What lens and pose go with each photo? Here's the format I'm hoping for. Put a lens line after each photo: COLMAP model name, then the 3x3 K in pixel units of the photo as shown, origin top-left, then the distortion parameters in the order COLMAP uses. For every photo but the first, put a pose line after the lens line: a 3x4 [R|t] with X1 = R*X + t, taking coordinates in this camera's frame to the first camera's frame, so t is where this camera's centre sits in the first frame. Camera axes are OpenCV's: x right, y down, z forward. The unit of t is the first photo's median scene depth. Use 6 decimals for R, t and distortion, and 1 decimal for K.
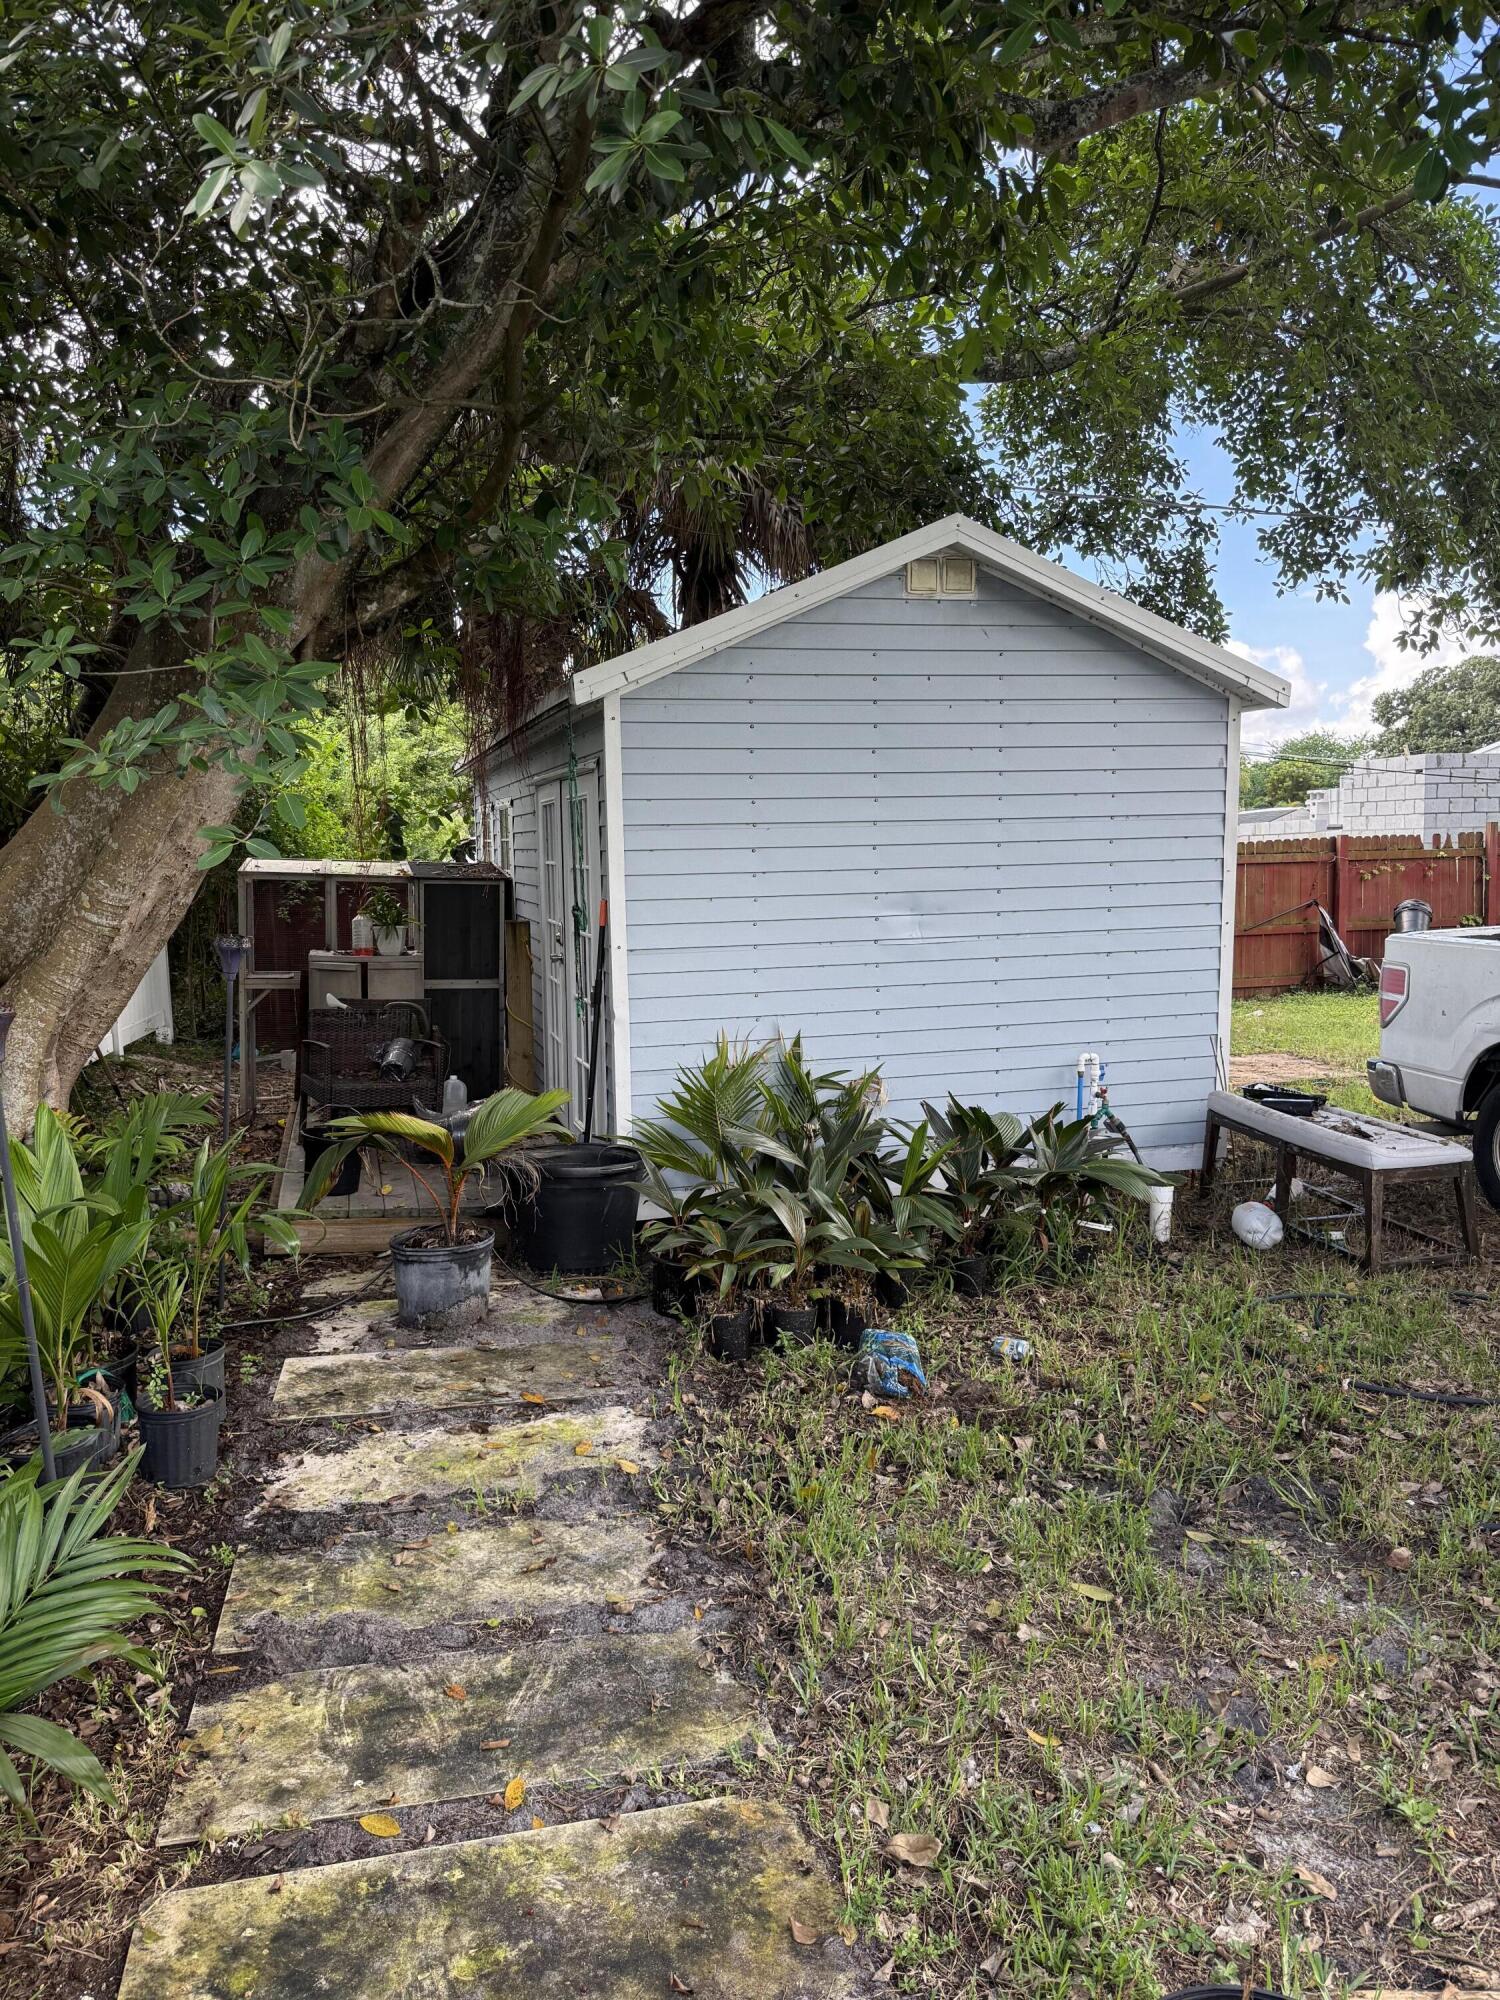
lens RADIAL K [[1416.1, 0, 750.6], [0, 1416.1, 997.2], [0, 0, 1]] dist [-0.001338, -0.000241]
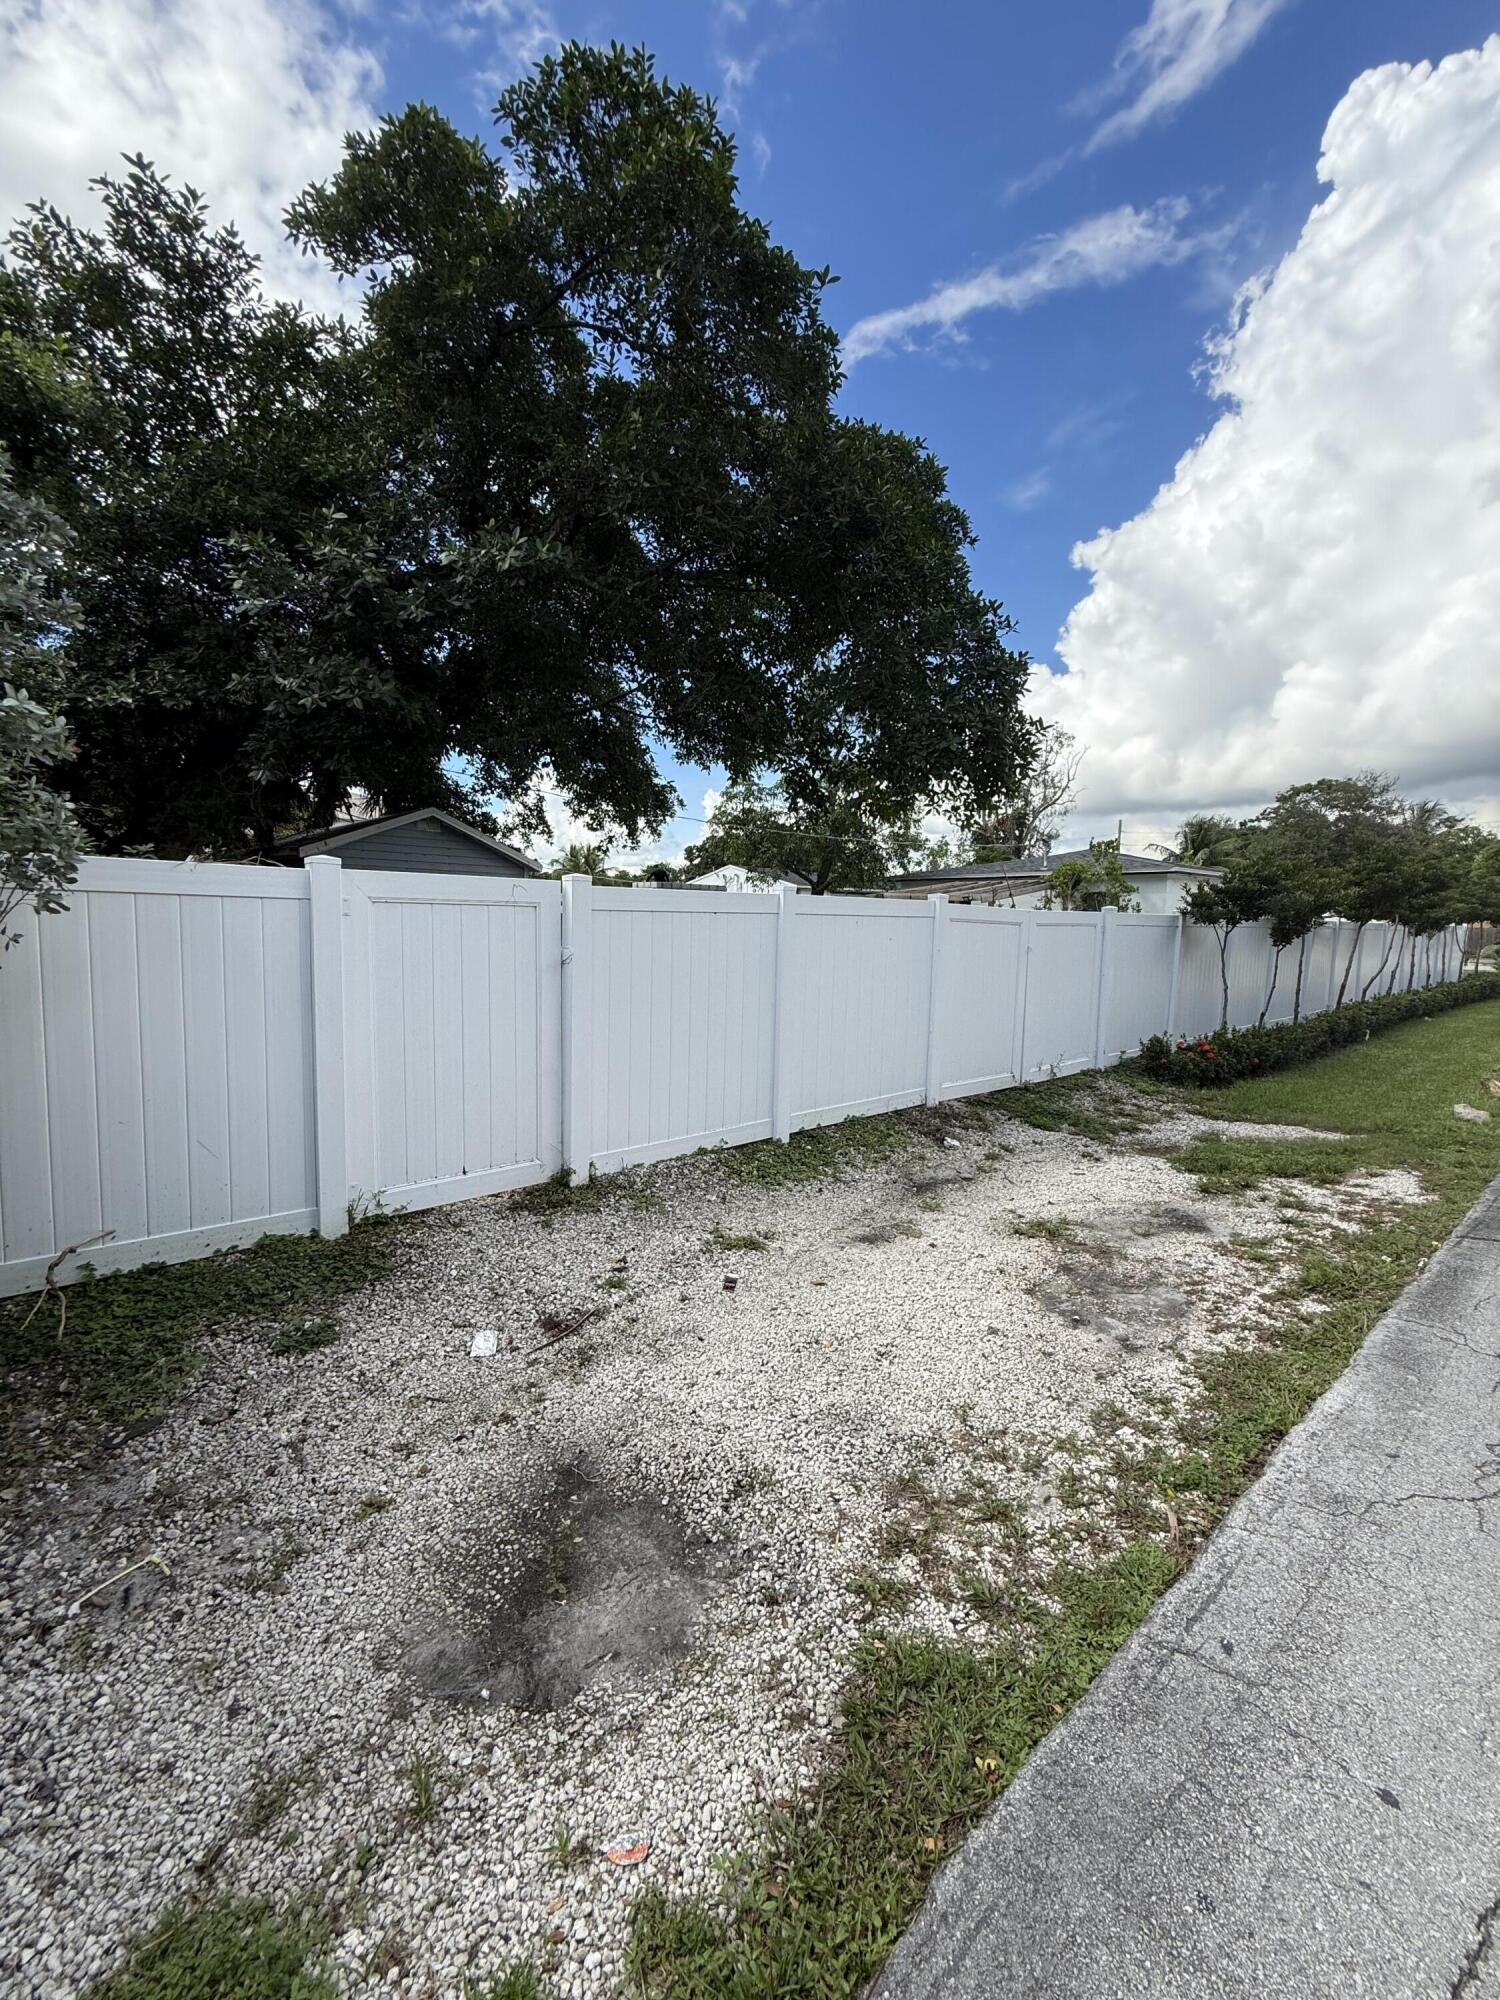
lens RADIAL K [[800.8, 0, 748.2], [0, 800.8, 994.8], [0, 0, 1]] dist [0.000335, -0.000113]
pose [[0.891960, -0.003734, 0.452099, -0.023139], [0.006796, 0.999964, -0.005149, 0.058092], [-0.452063, 0.007665, 0.891953, -0.536532]]
